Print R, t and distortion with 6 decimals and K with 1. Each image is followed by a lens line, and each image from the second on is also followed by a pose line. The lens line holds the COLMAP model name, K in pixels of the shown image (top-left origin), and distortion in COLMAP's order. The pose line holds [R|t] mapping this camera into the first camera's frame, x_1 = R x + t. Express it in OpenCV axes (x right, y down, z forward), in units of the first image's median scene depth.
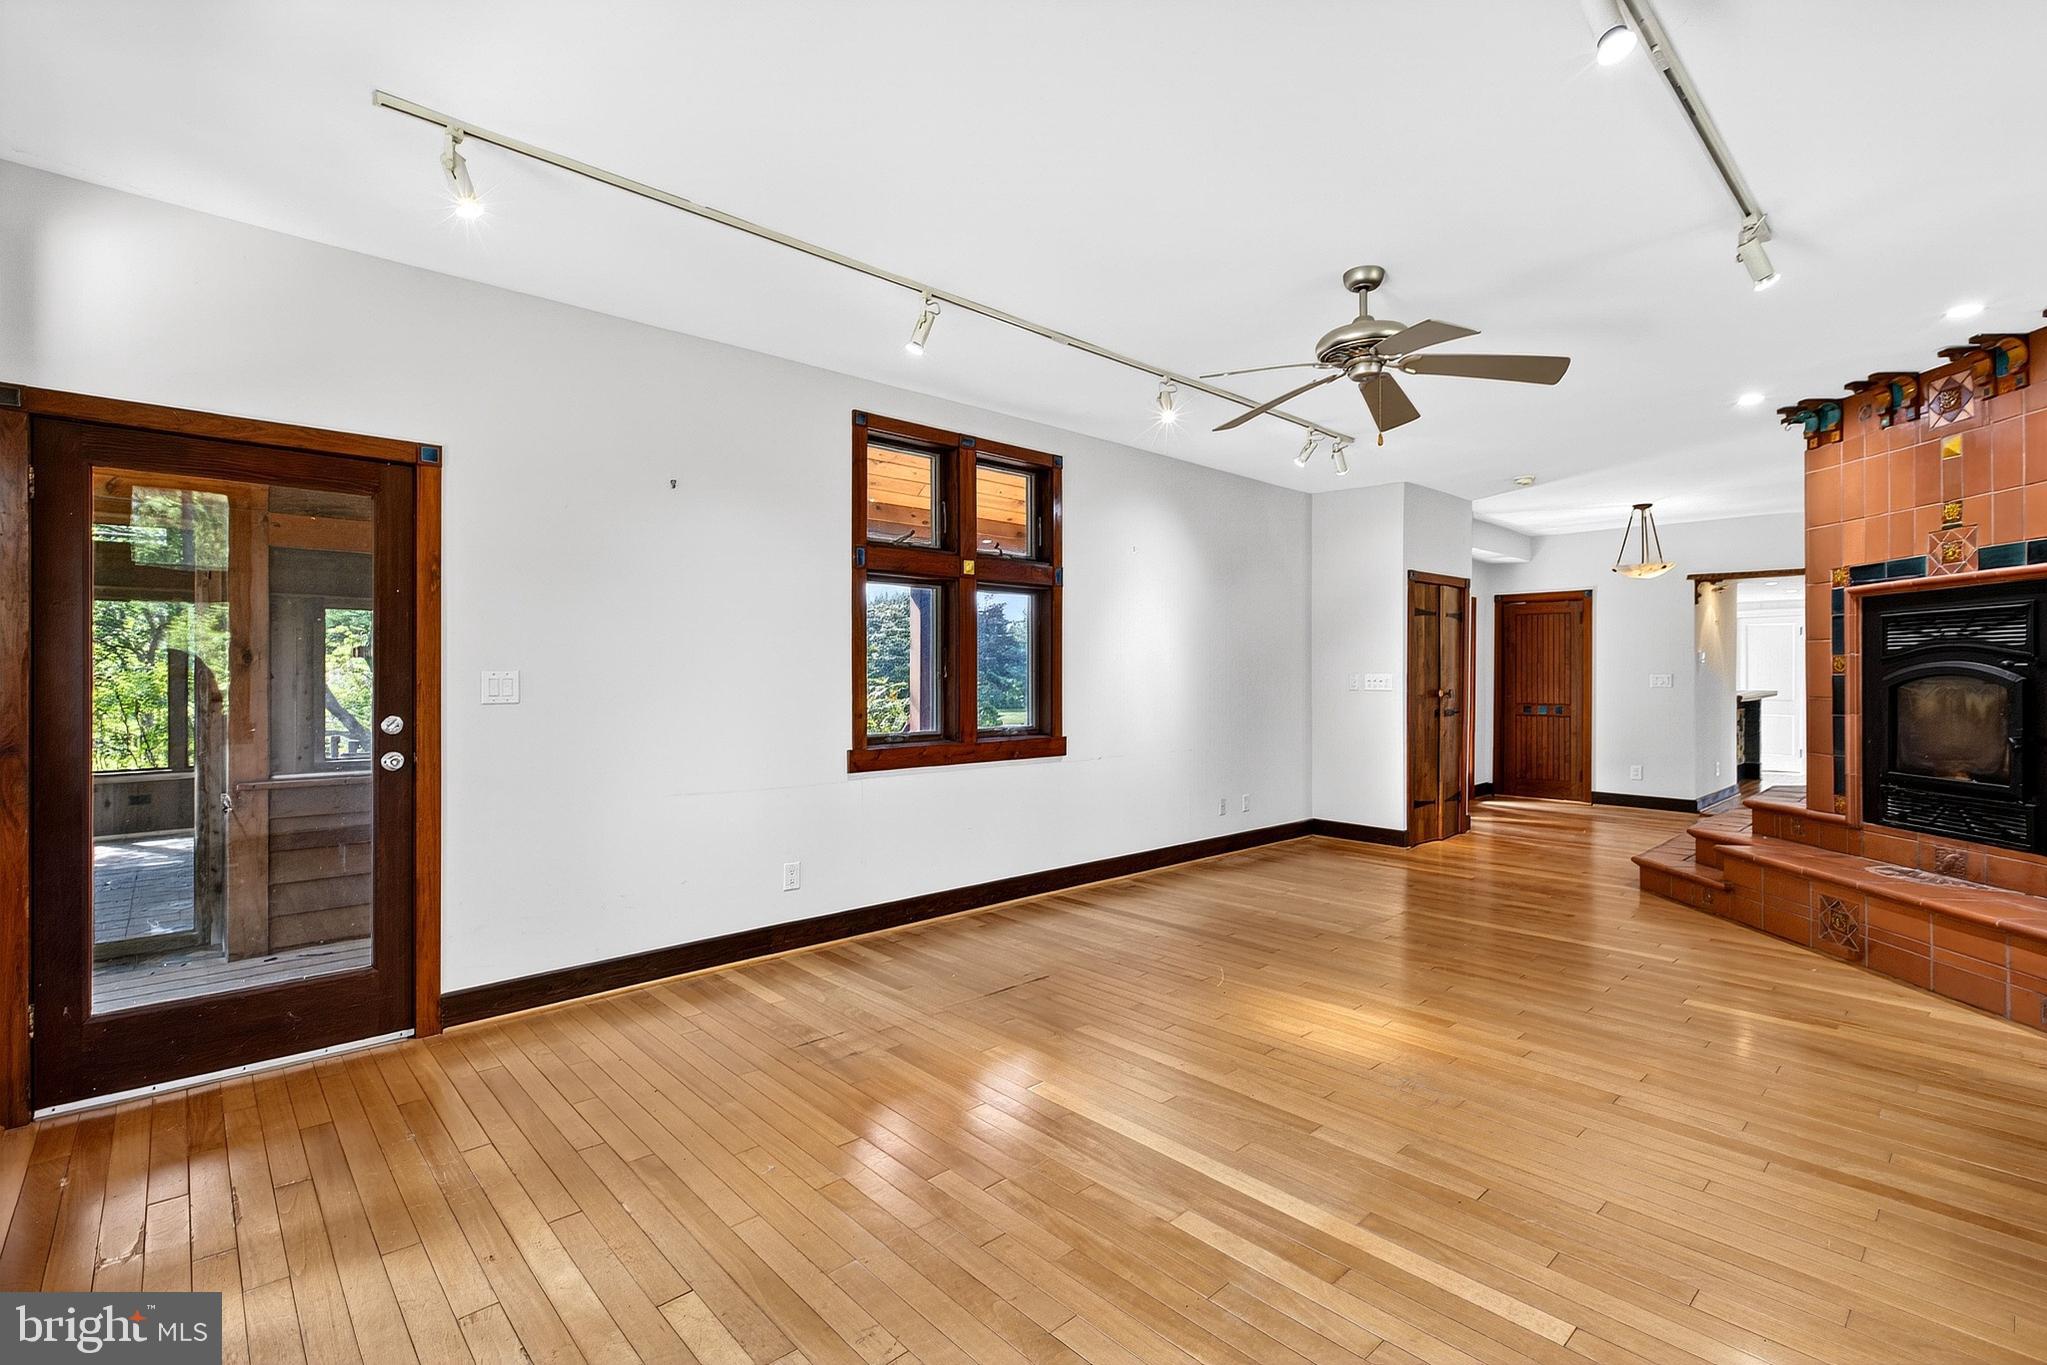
lens RADIAL K [[925.8, 0, 1032.3], [0, 925.8, 679.5], [0, 0, 1]] dist [-0.003201, -0.001007]
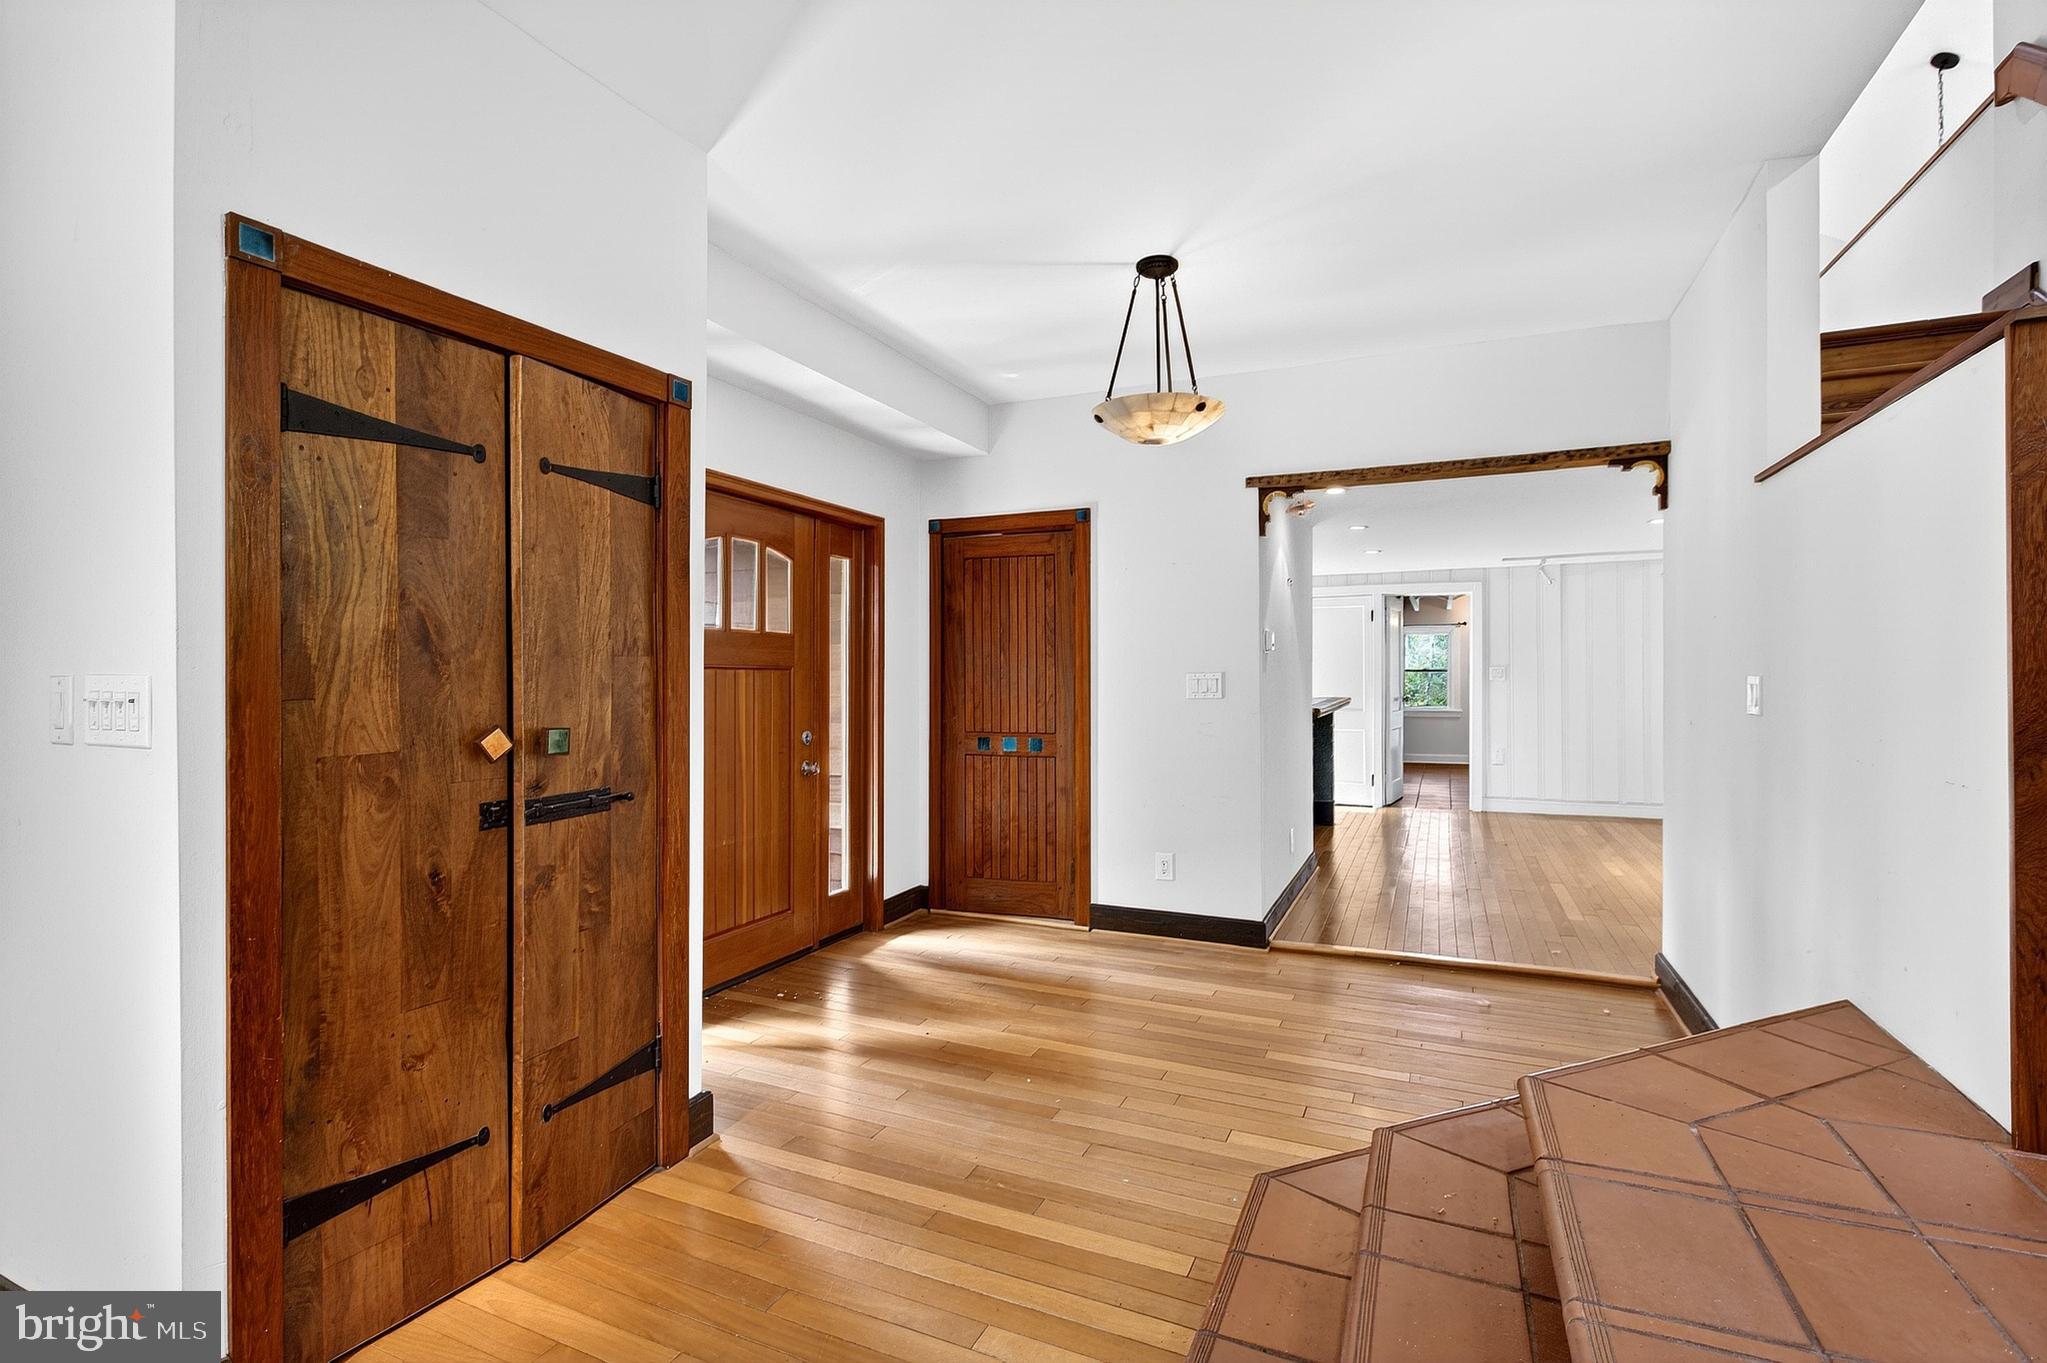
lens RADIAL K [[925.8, 0, 1032.3], [0, 925.8, 678.5], [0, 0, 1]] dist [-0.003201, -0.001007]
pose [[0.922280, -0.003517, 0.386506, 0.382174], [0.004727, 0.999986, -0.002181, -0.002176], [-0.386493, 0.003838, 0.922284, 0.546220]]
